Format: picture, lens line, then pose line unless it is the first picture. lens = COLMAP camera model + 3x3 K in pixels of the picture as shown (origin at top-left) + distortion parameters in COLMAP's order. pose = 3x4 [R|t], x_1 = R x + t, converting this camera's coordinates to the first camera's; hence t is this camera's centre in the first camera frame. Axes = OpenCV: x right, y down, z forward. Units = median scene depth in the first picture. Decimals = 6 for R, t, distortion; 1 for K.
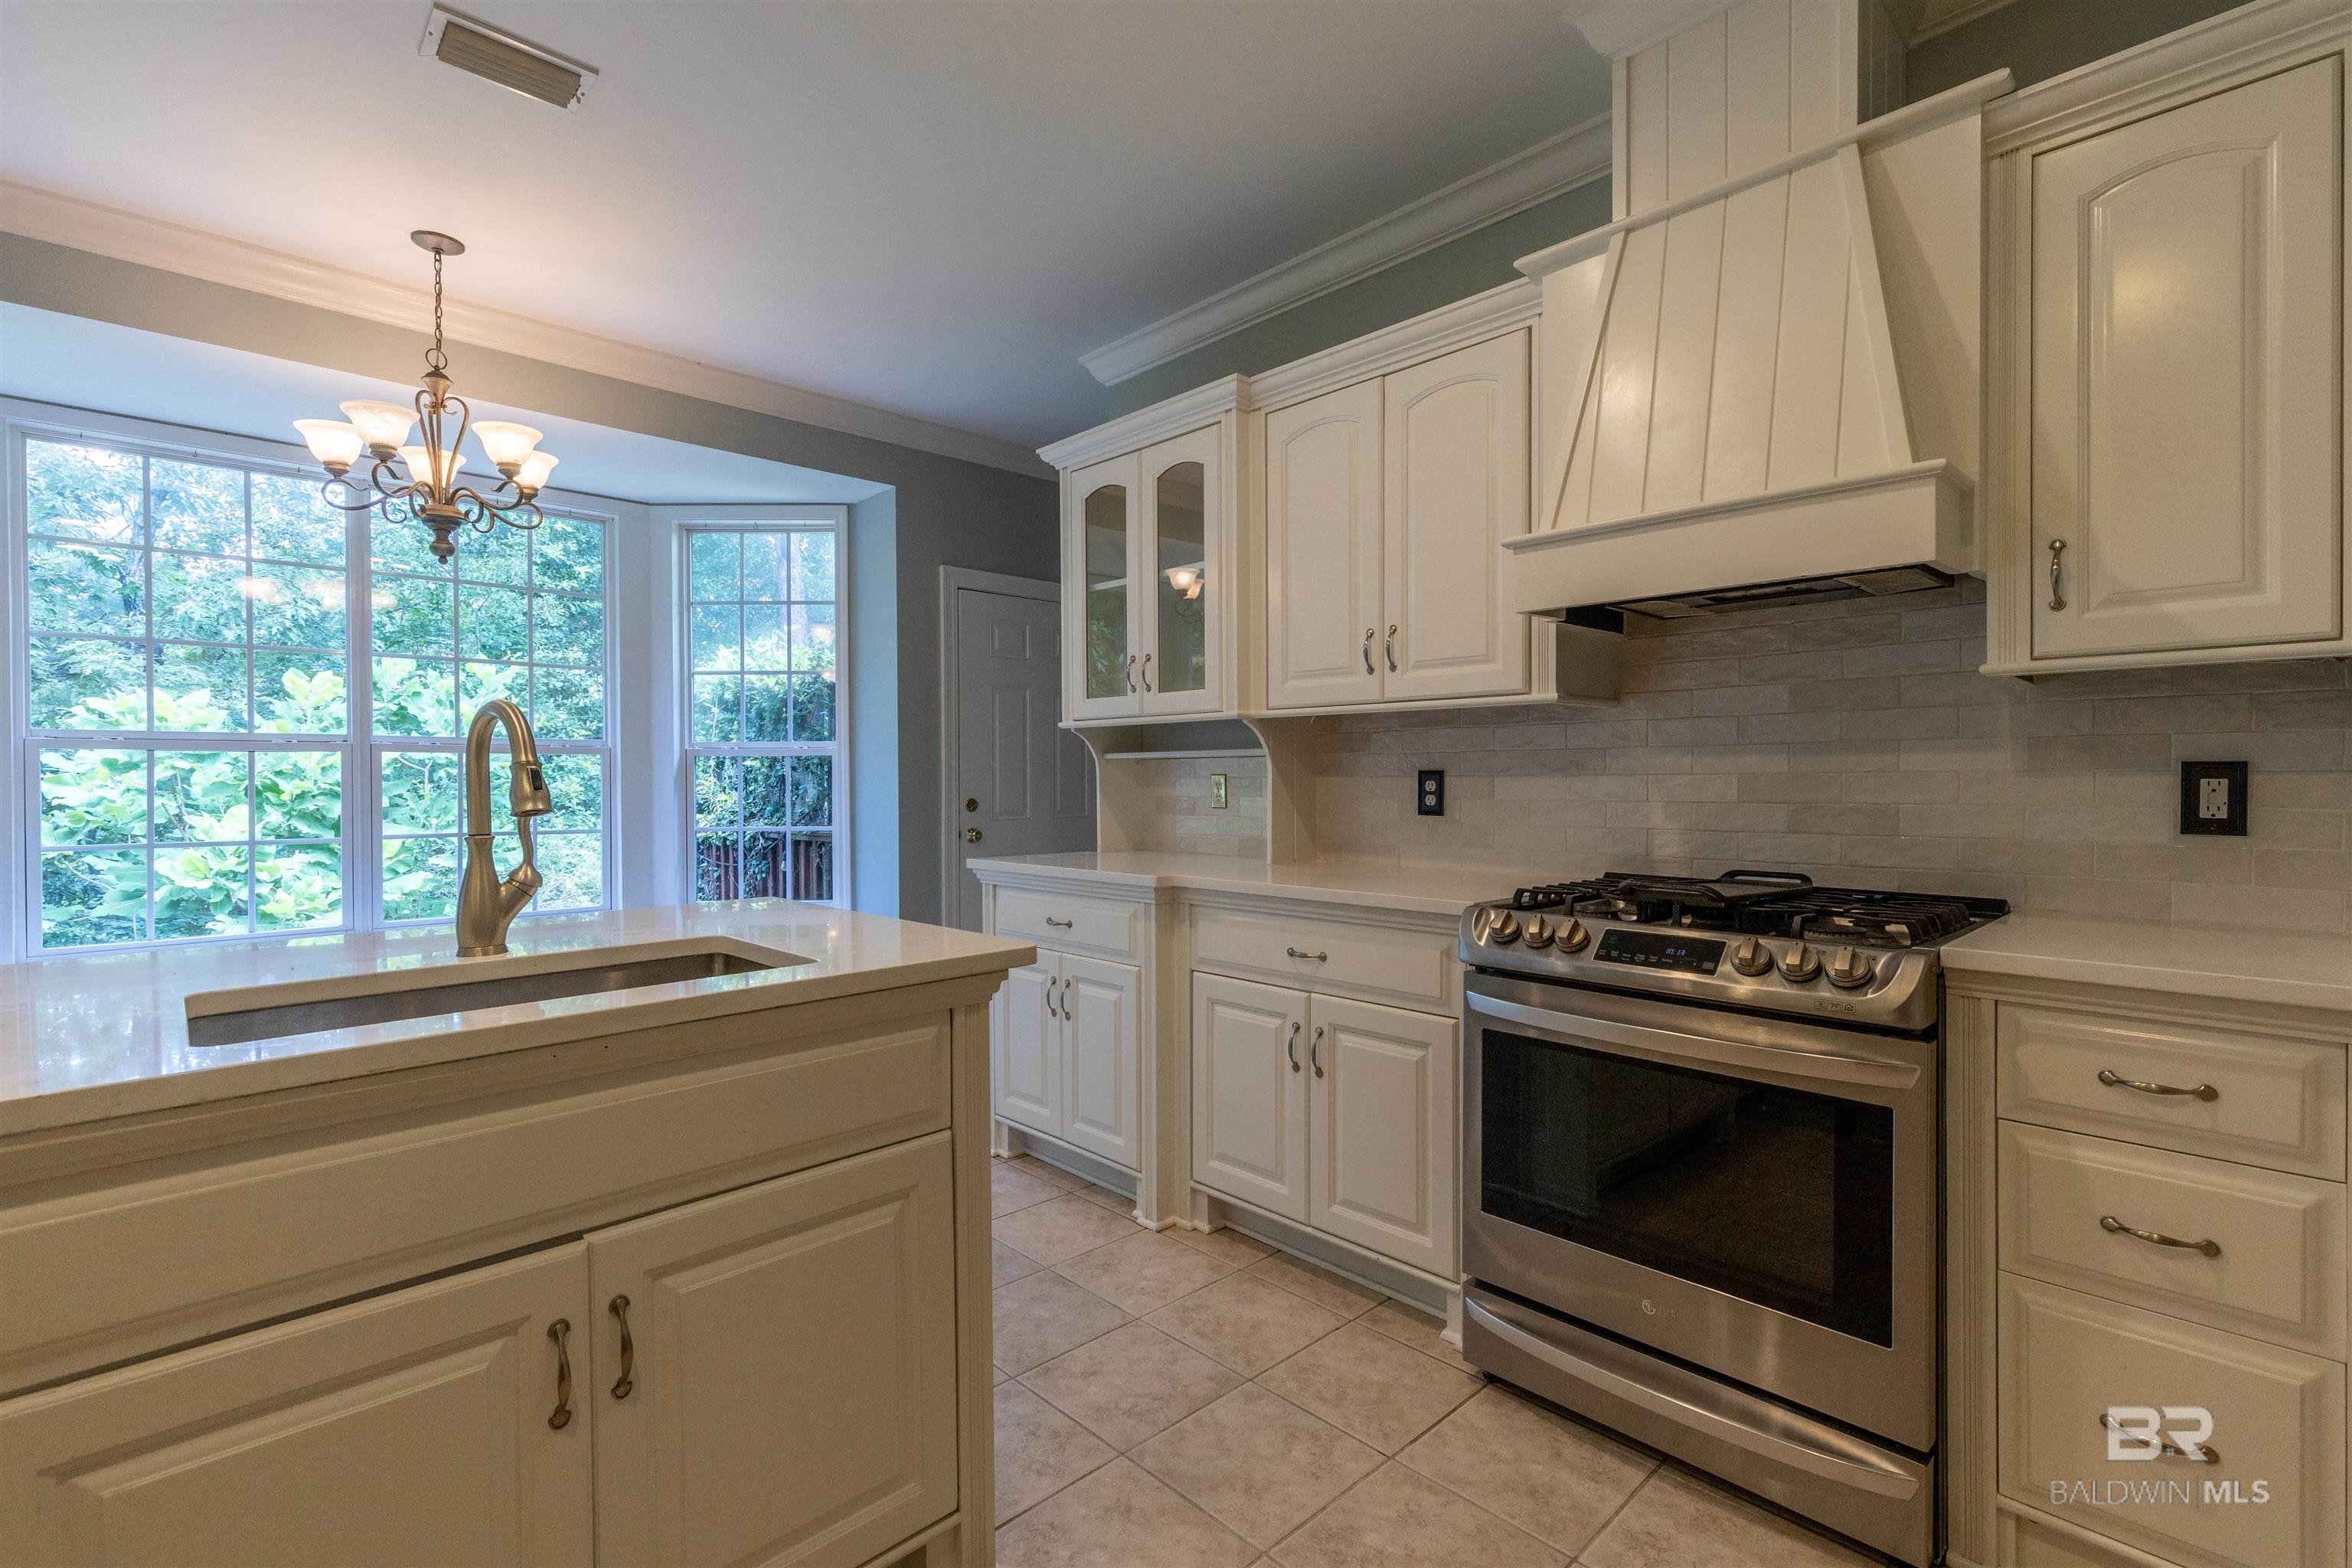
lens RADIAL K [[1059.2, 0, 1190.3], [0, 1059.2, 780.6], [0, 0, 1]] dist [0.008402, -0.001000]
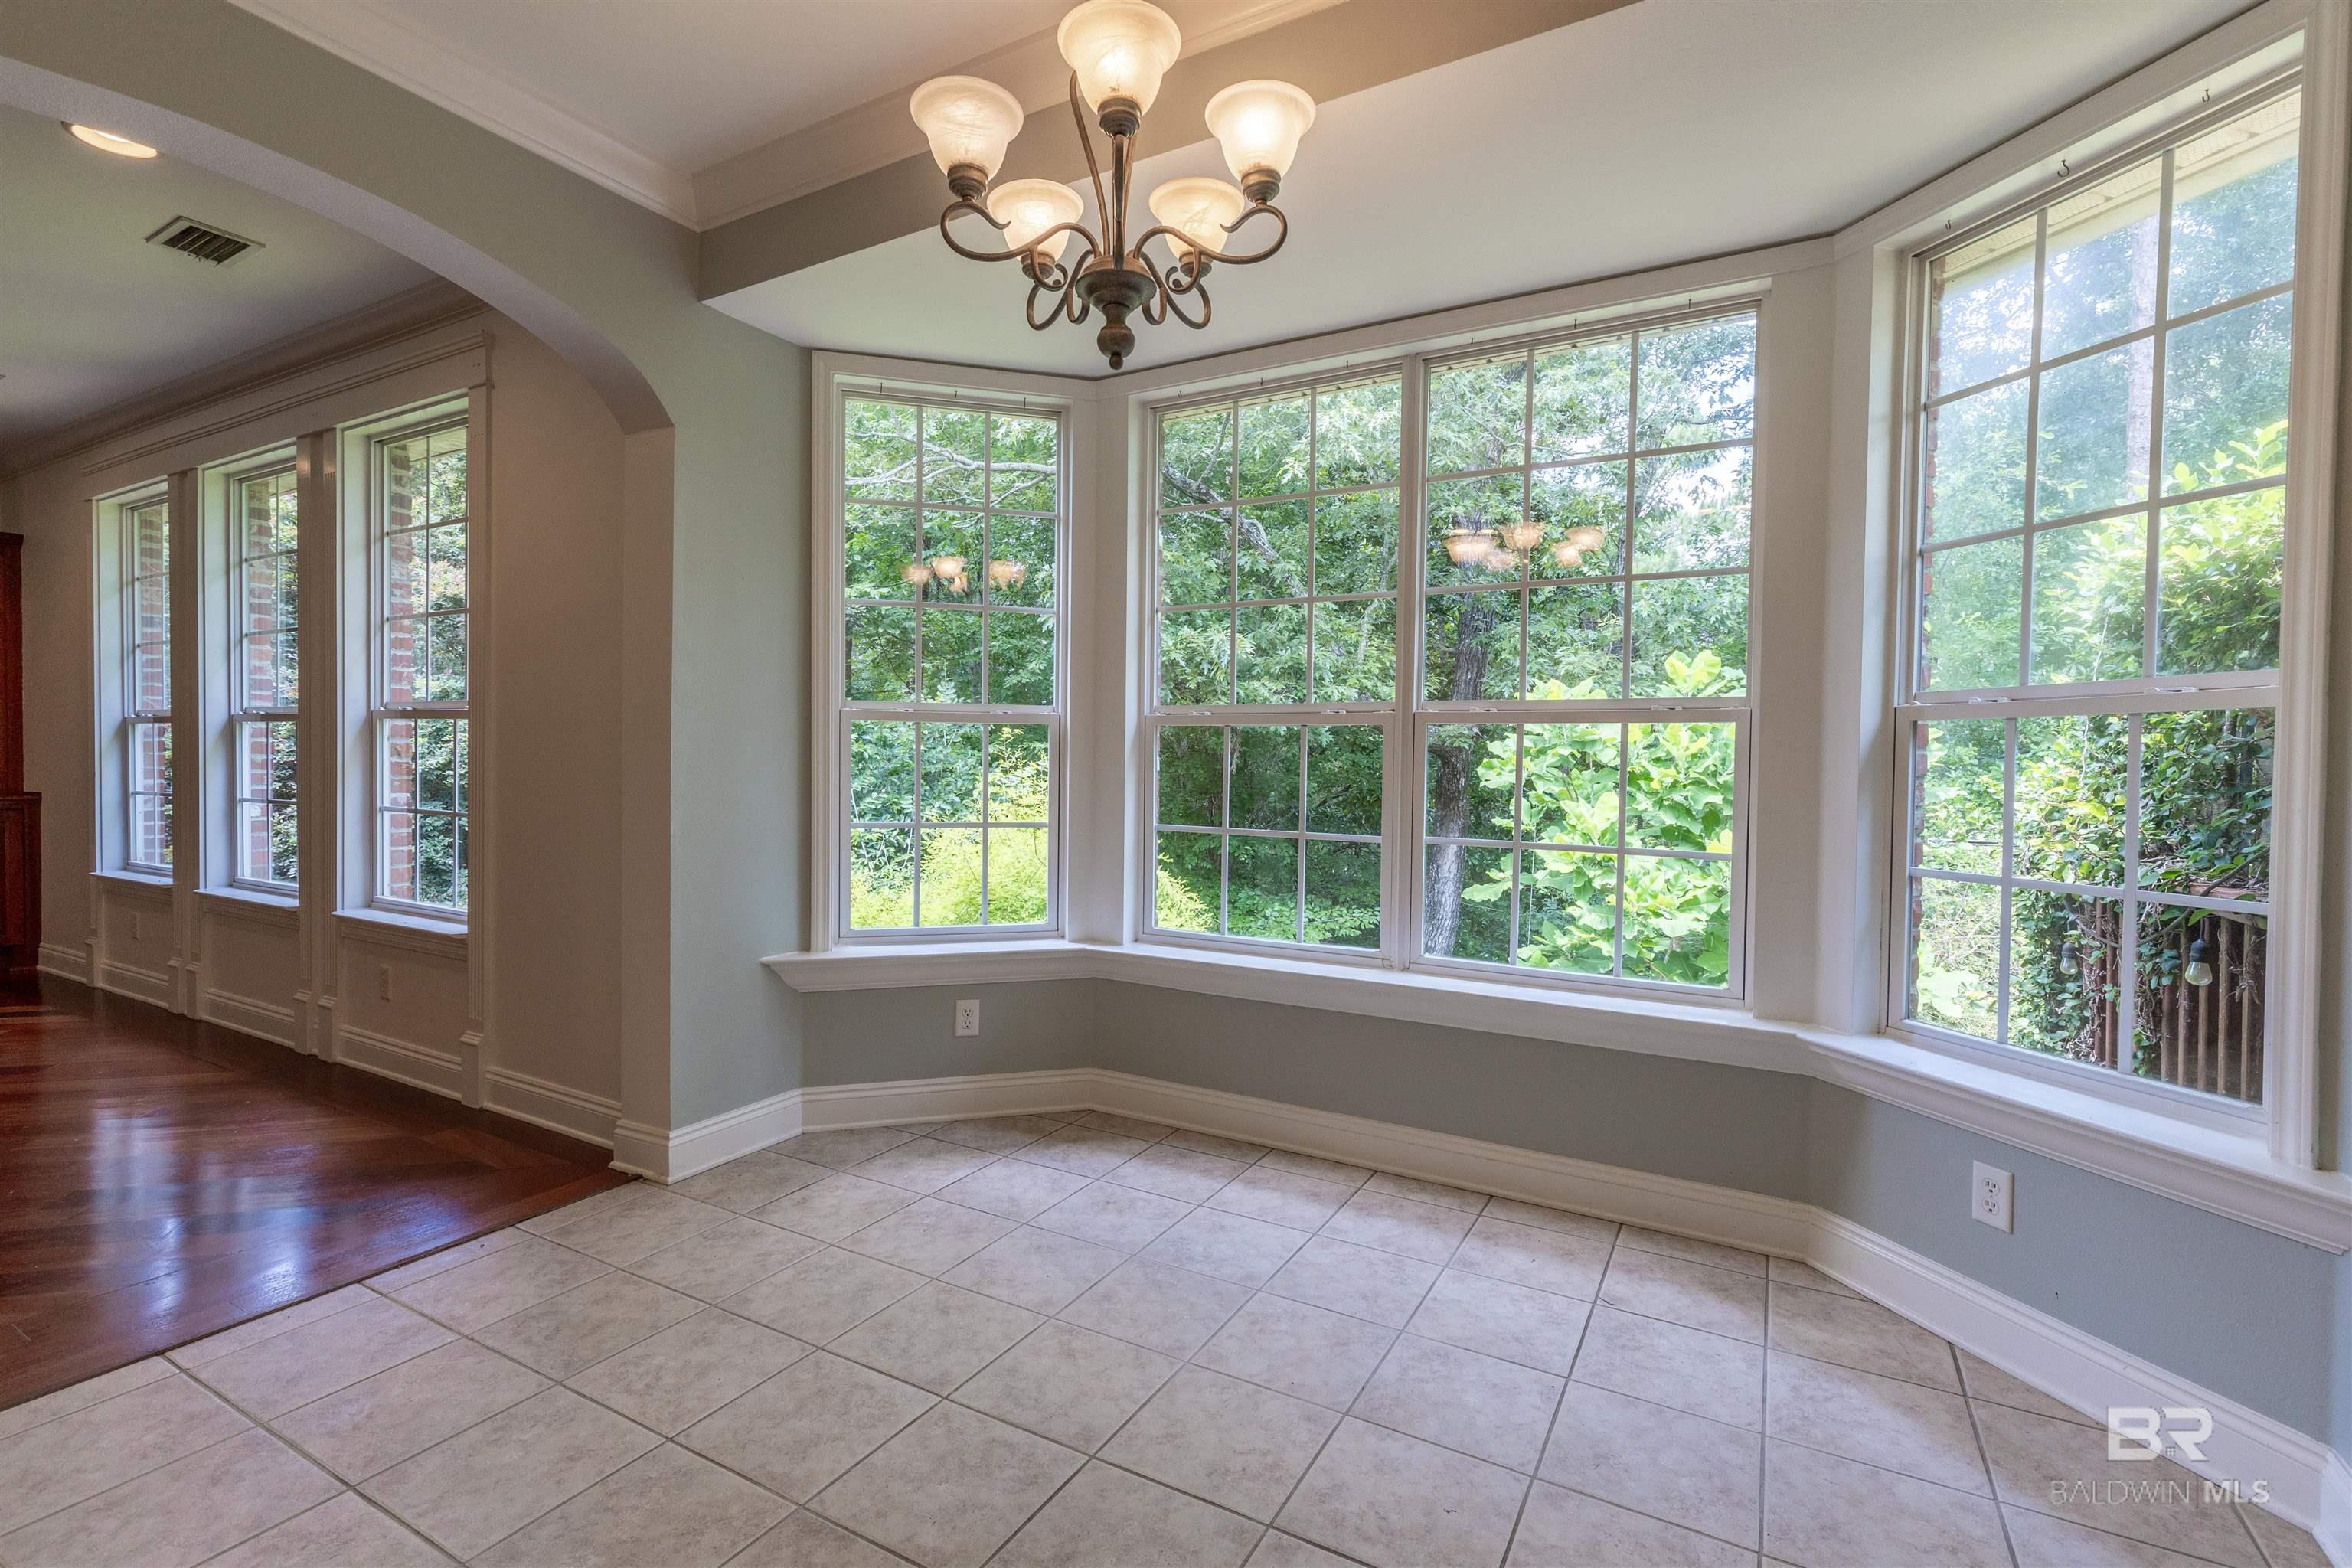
lens RADIAL K [[1059.2, 0, 1183.6], [0, 1059.2, 789.0], [0, 0, 1]] dist [0.008402, -0.001000]
pose [[0.285252, 0.030043, -0.957982, -0.132782], [-0.017443, 0.999506, 0.026151, 0.002338], [0.958294, 0.009250, 0.285635, 0.753578]]
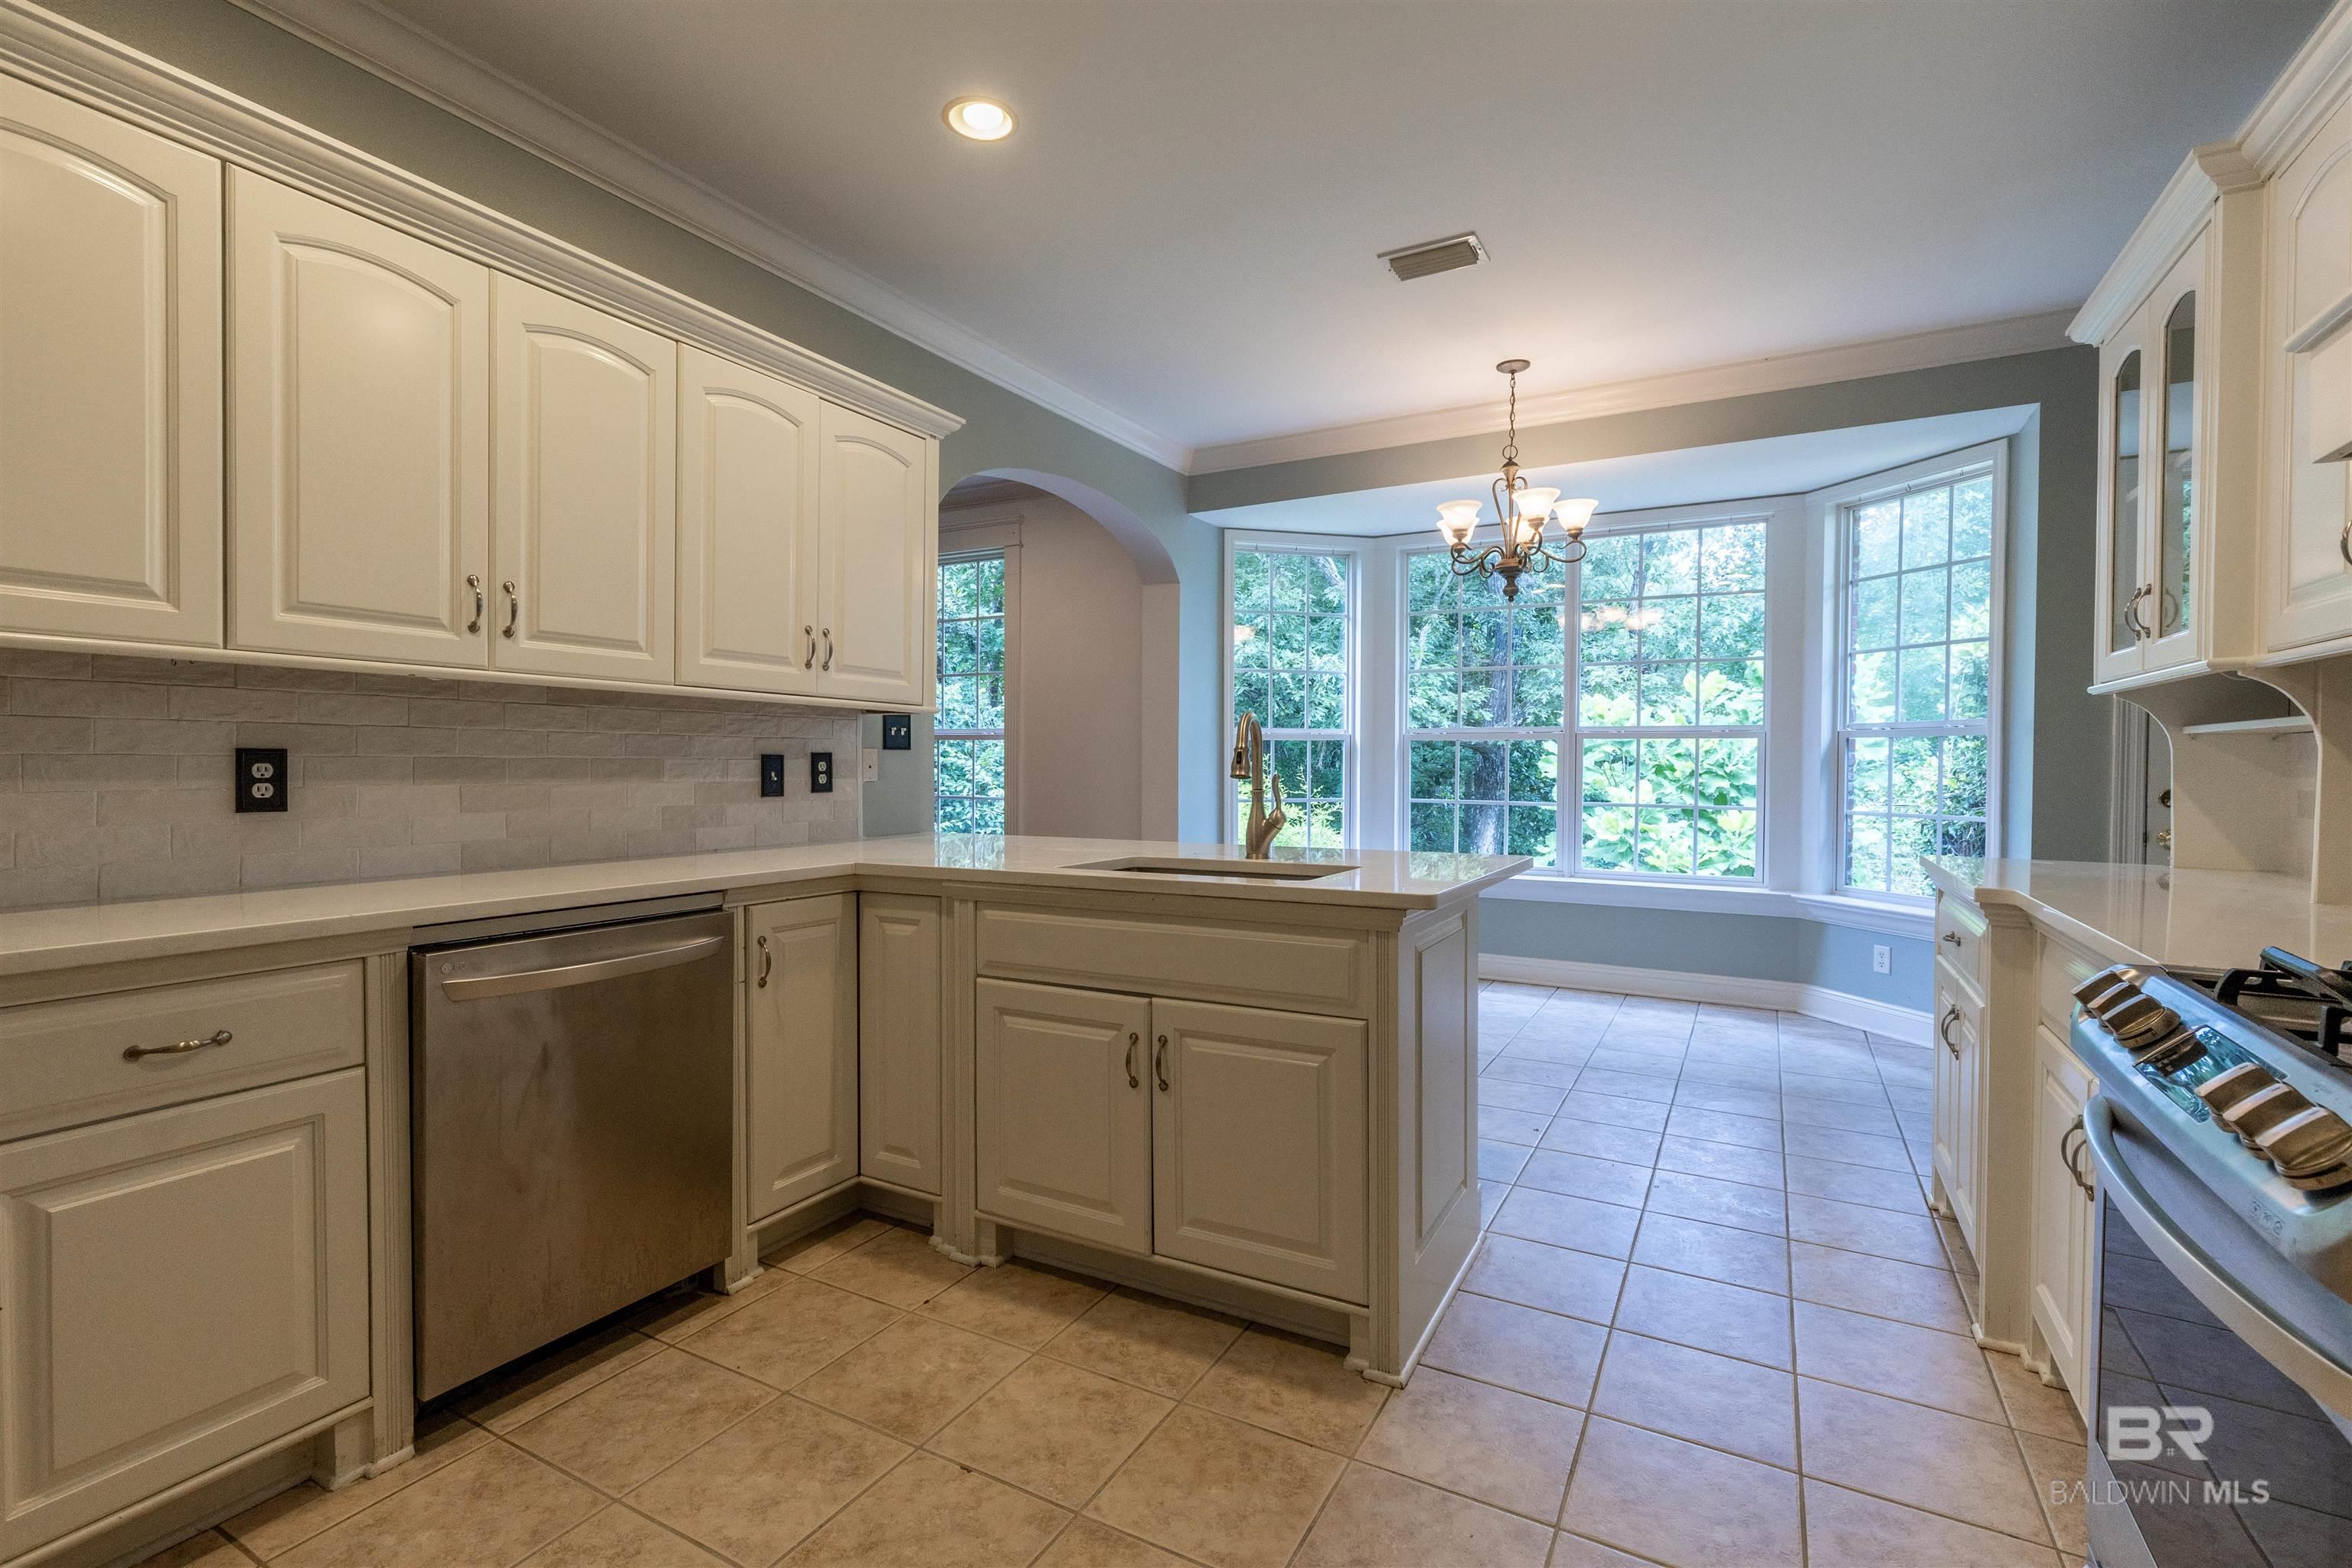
lens RADIAL K [[1059.2, 0, 1173.7], [0, 1059.2, 782.6], [0, 0, 1]] dist [0.008402, -0.001000]
pose [[0.289336, 0.024857, -0.956905, 0.412894], [-0.008092, 0.999691, 0.023521, 0.000301], [0.957193, 0.000937, 0.289448, 0.162568]]
